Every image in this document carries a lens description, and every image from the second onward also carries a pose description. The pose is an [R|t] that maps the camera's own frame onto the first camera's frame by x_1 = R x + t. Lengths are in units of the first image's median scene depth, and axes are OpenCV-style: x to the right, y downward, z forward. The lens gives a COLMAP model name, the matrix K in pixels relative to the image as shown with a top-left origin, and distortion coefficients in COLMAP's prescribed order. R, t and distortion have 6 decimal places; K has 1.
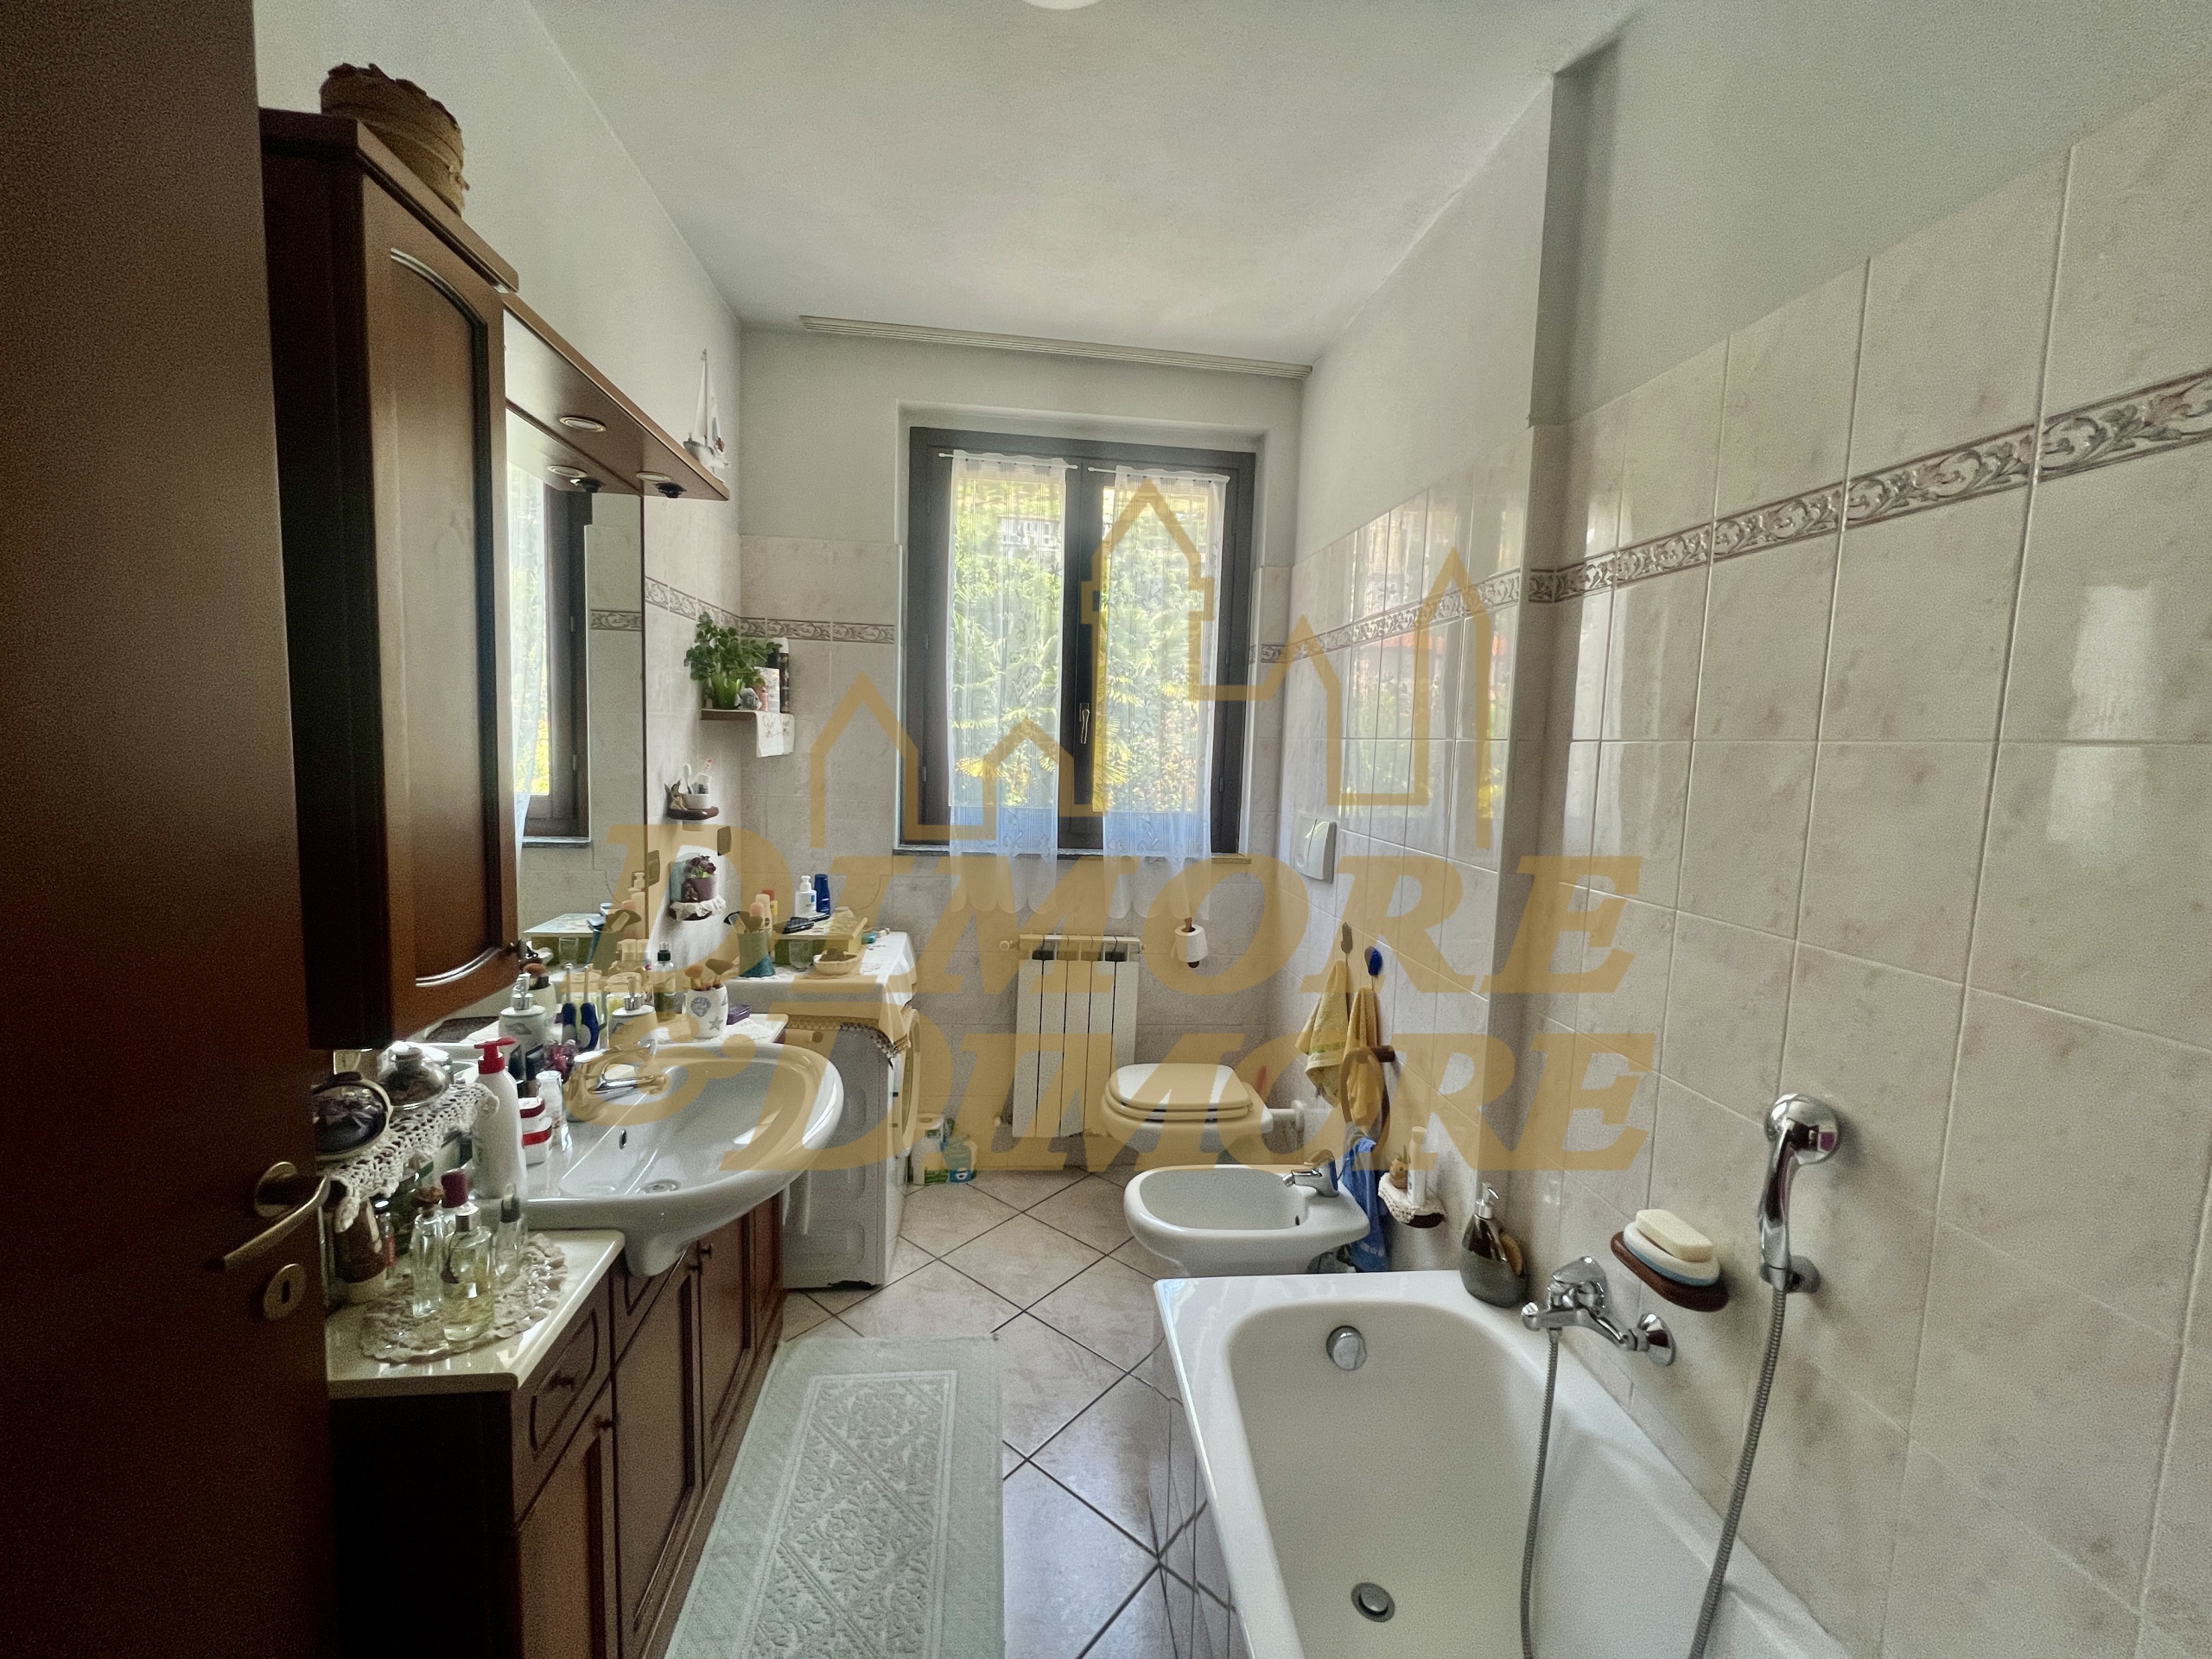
lens RADIAL K [[888.3, 0, 1101.5], [0, 888.3, 828.9], [0, 0, 1]] dist [-0.001781, 0.000212]
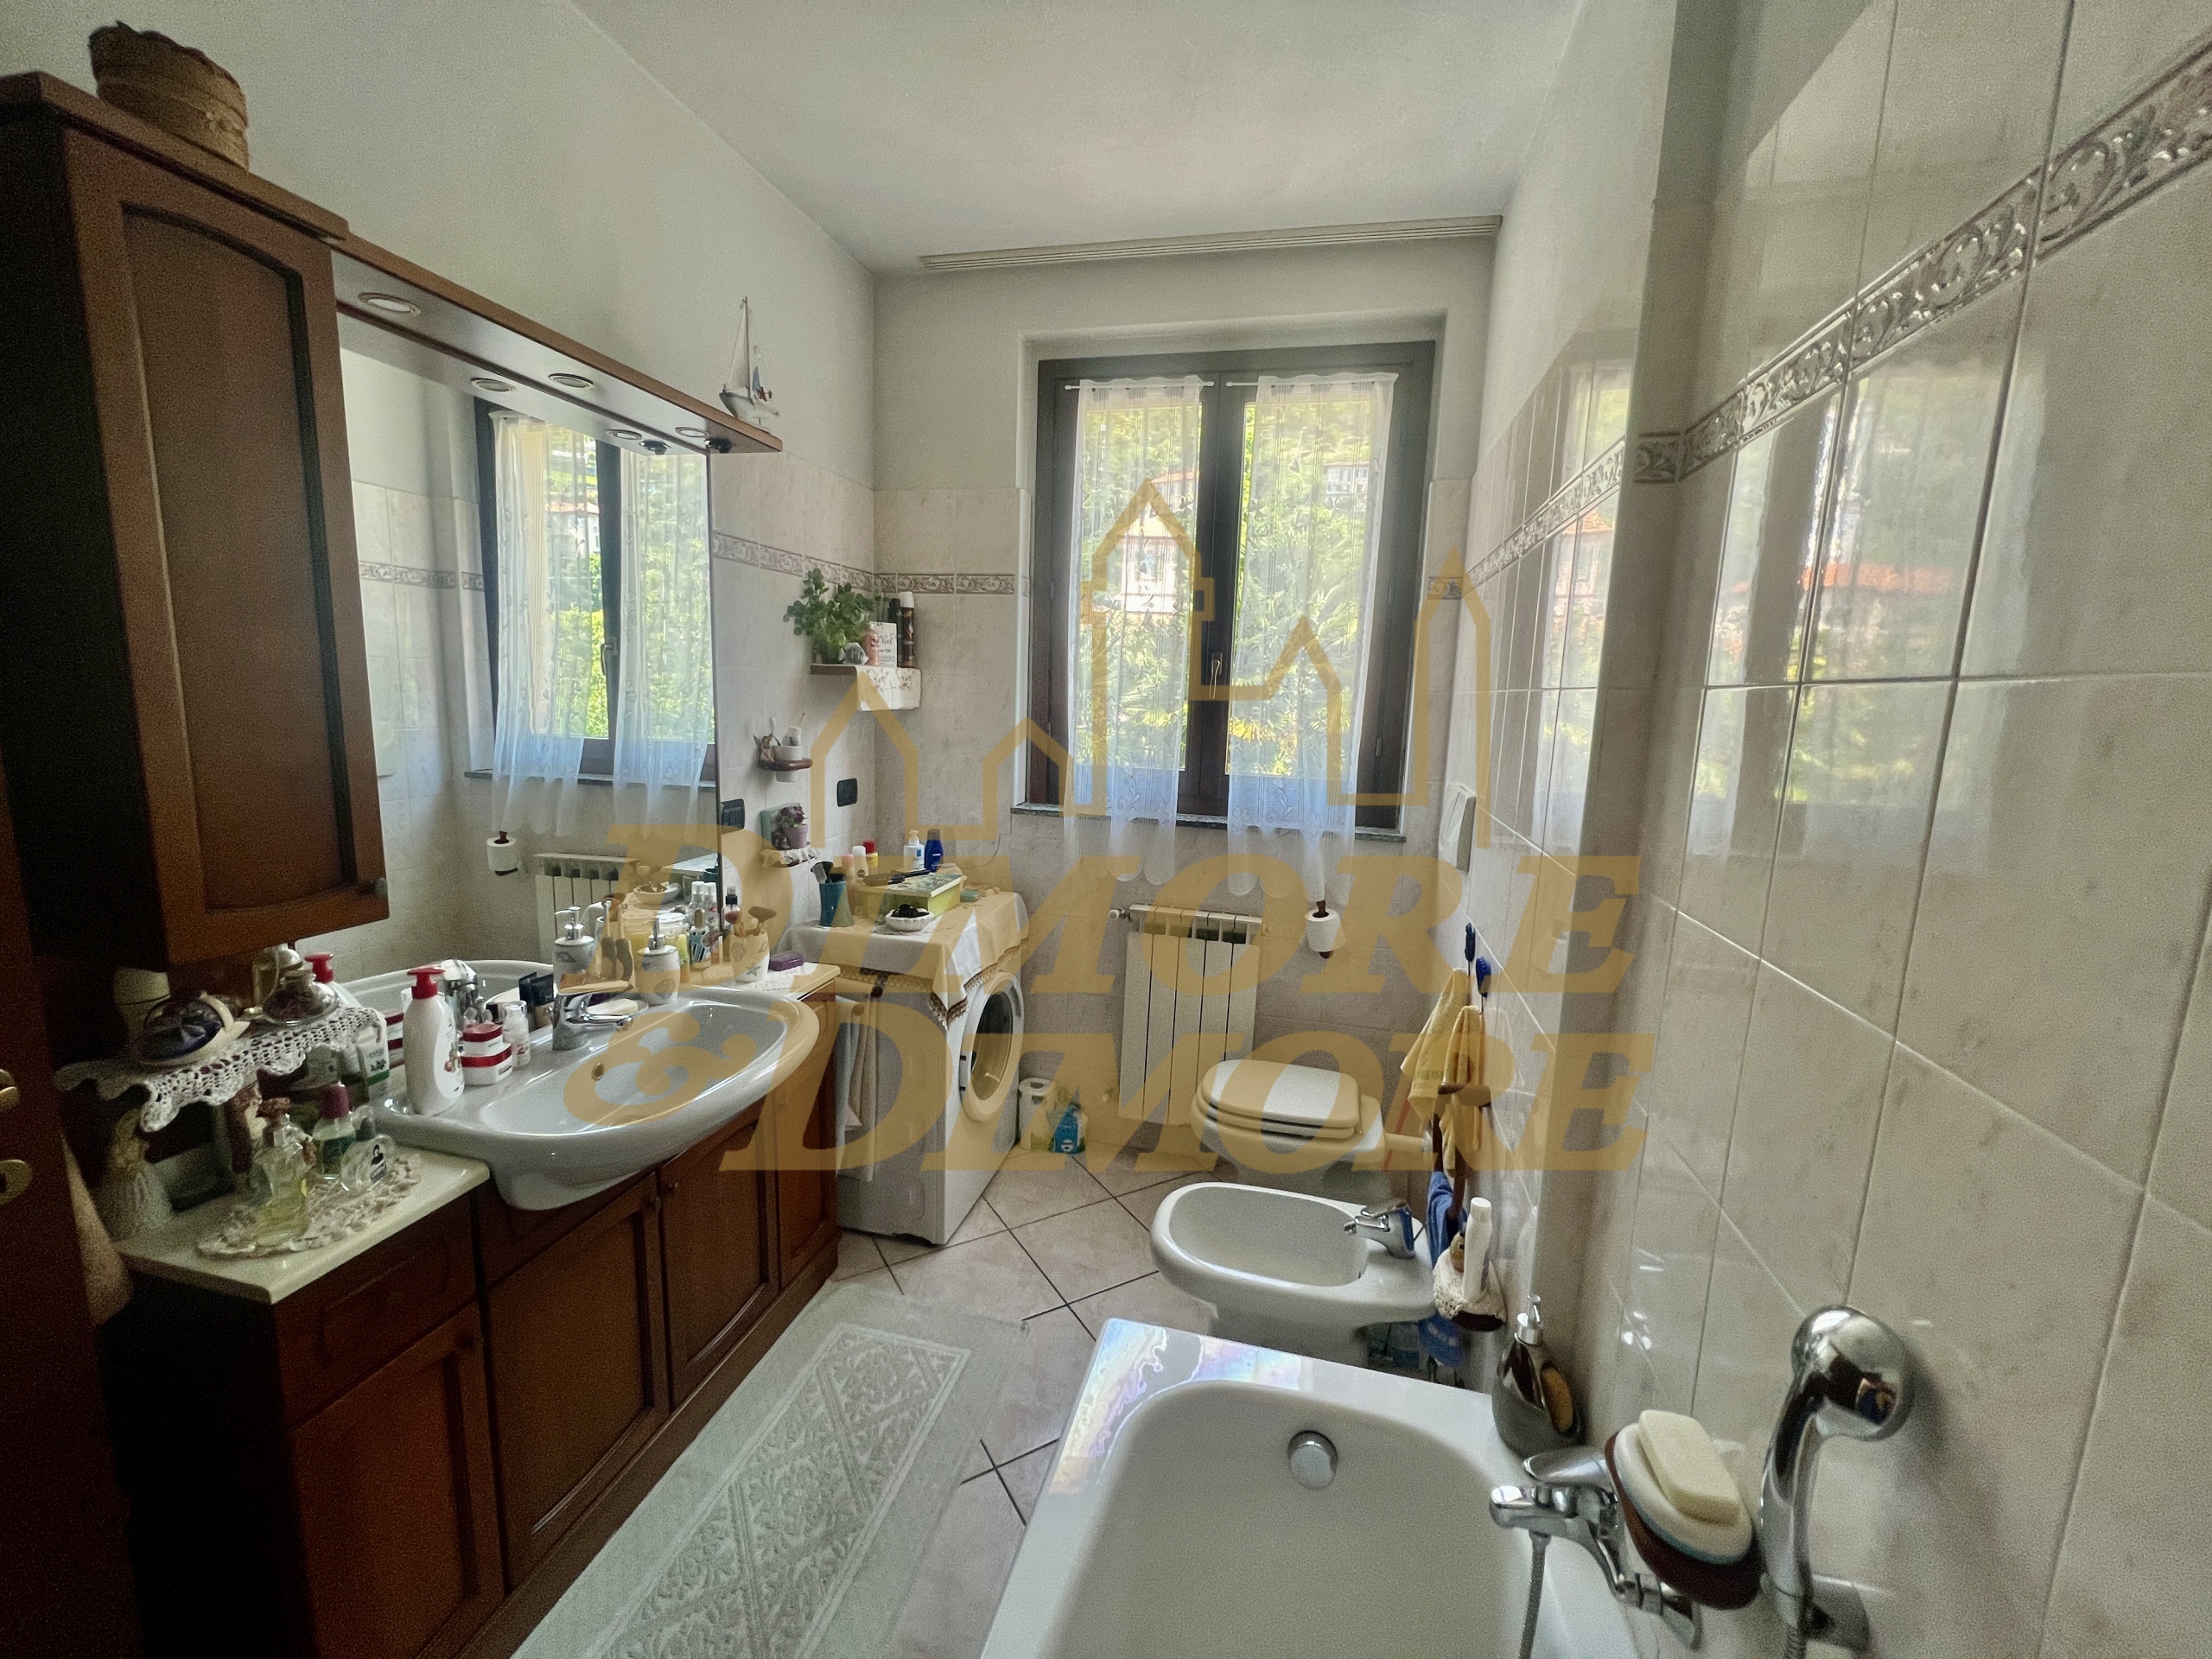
lens RADIAL K [[886.0, 0, 1106.0], [0, 886.0, 829.5], [0, 0, 1]] dist [-0.001213, -0.000797]
pose [[0.938940, 0.050606, -0.340339, 0.230506], [-0.035082, 0.998050, 0.051620, -0.007901], [0.342288, -0.036528, 0.938885, 0.143304]]
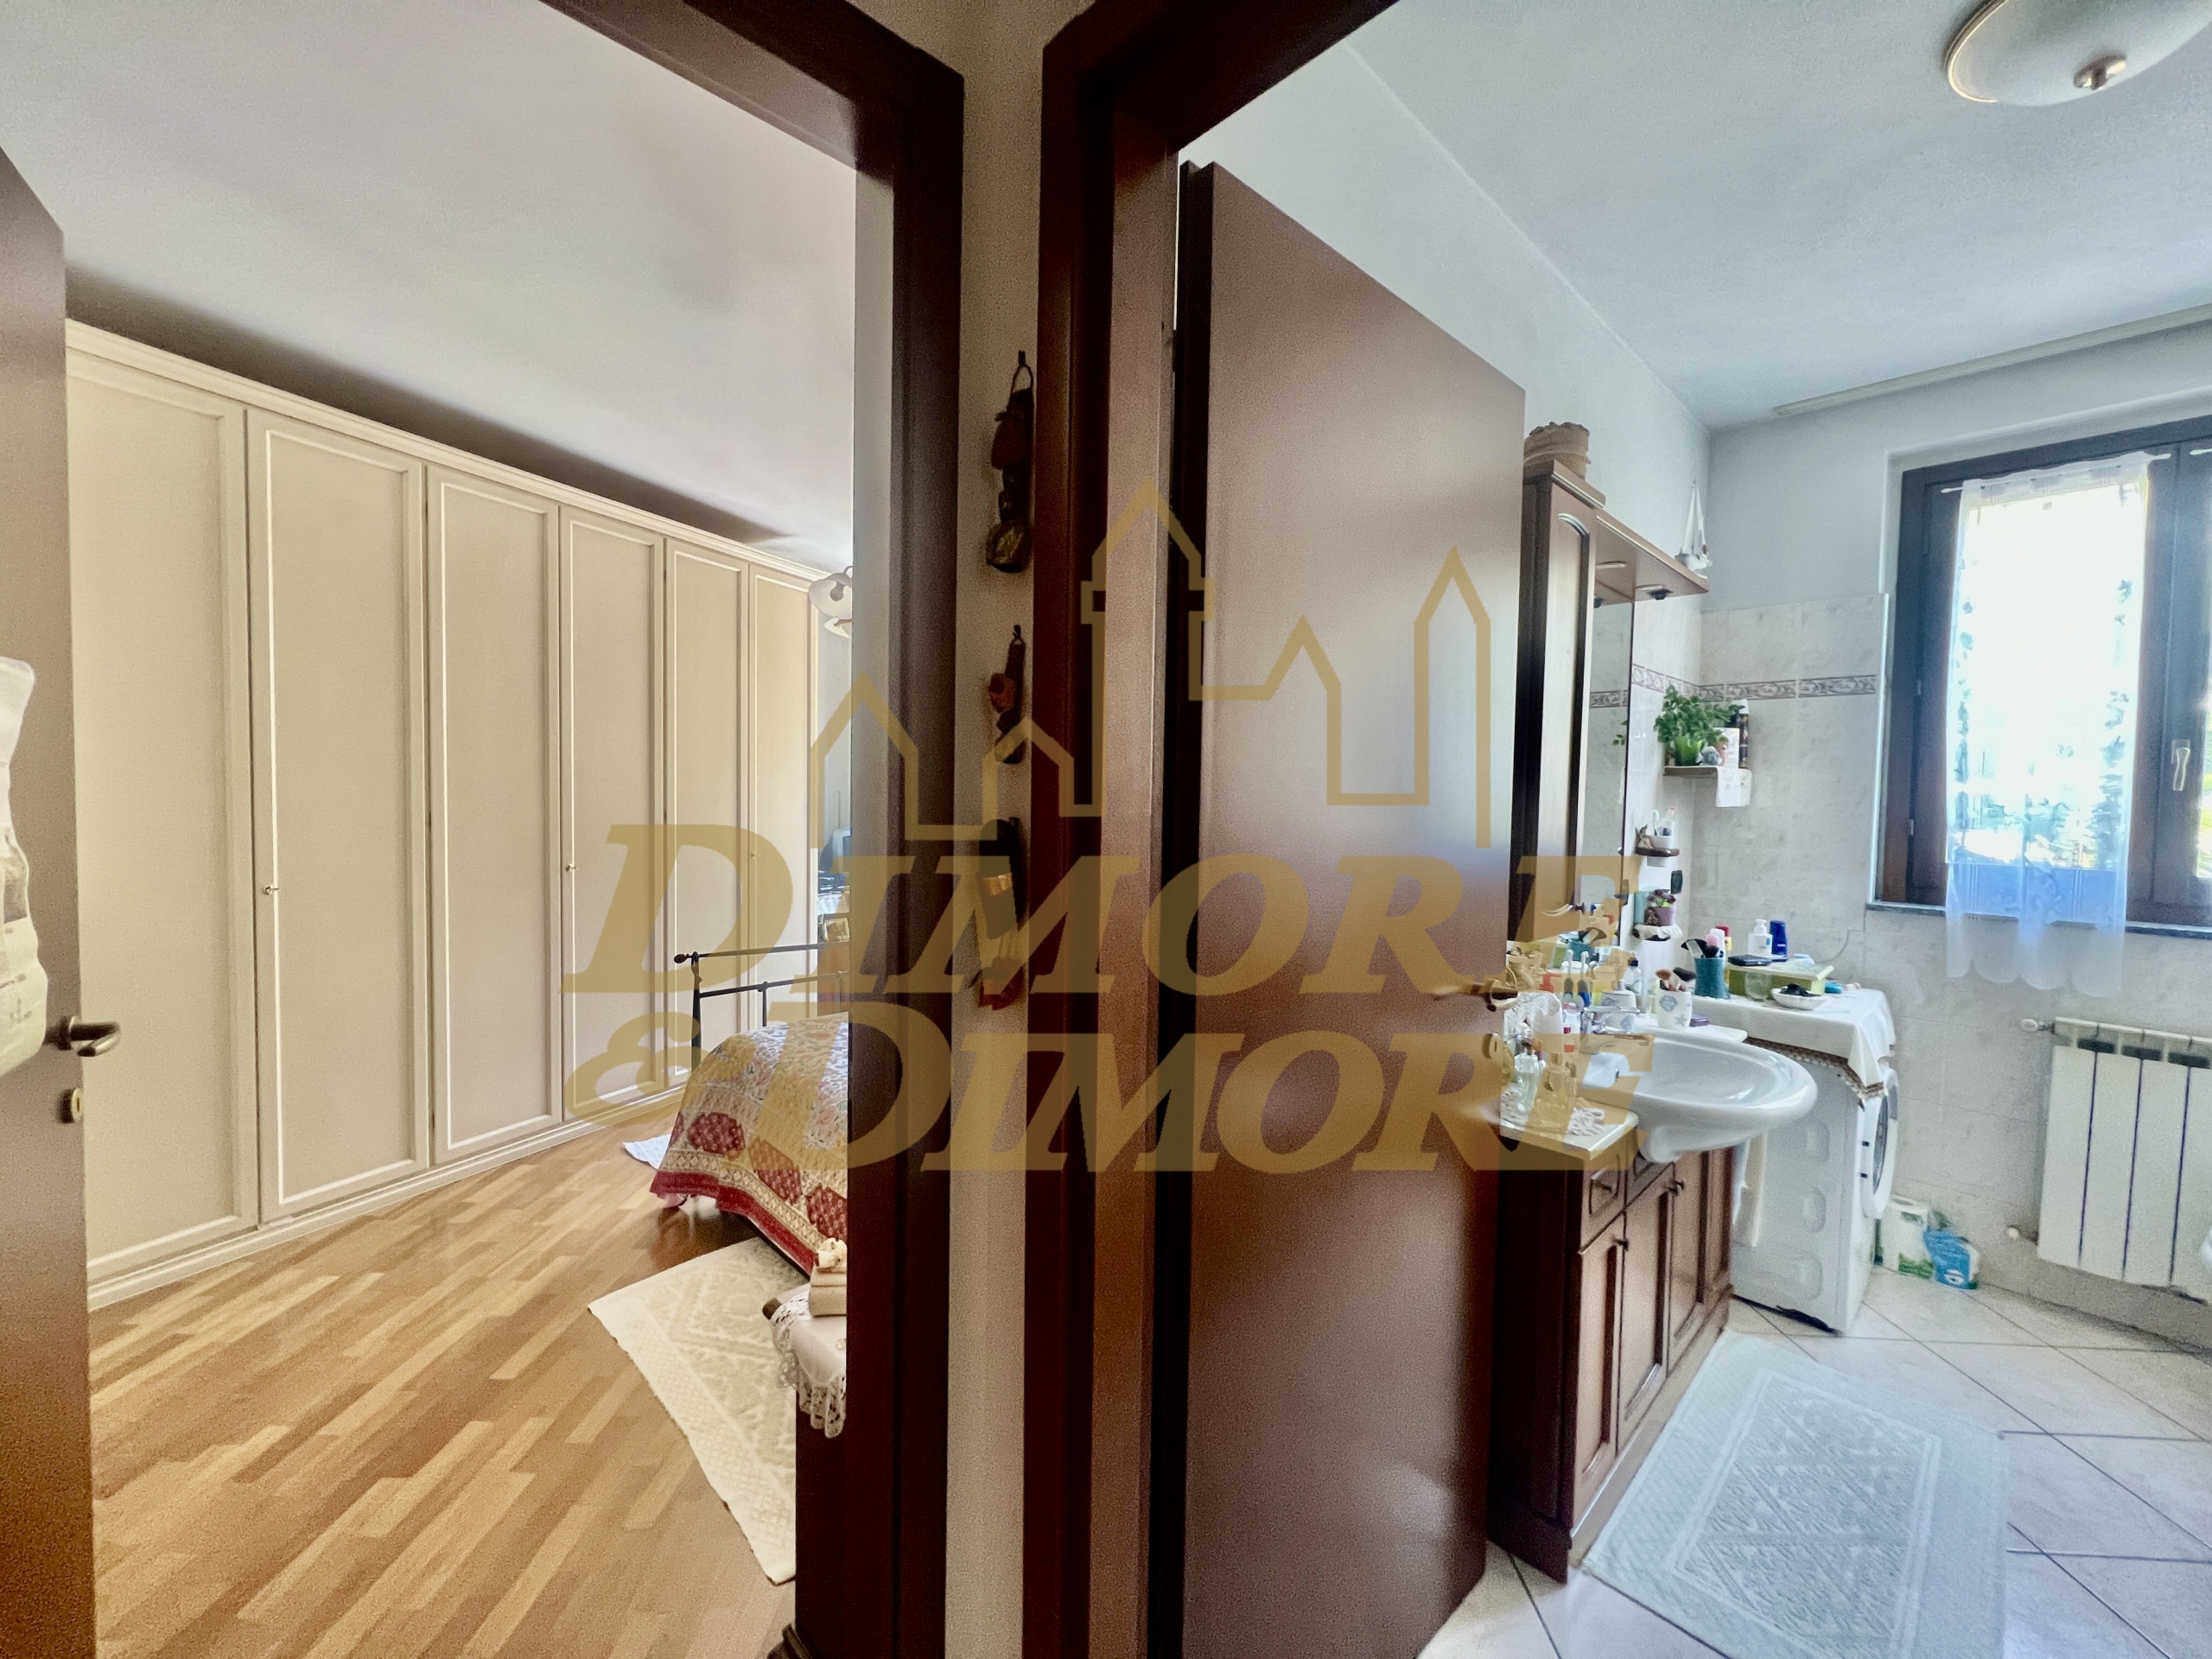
lens RADIAL K [[888.3, 0, 1101.5], [0, 888.3, 828.9], [0, 0, 1]] dist [-0.001781, 0.000212]
pose [[0.599286, 0.004510, -0.800522, 0.045961], [-0.075893, 0.995800, -0.051204, 0.064241], [0.796929, 0.091440, 0.597111, -0.292849]]
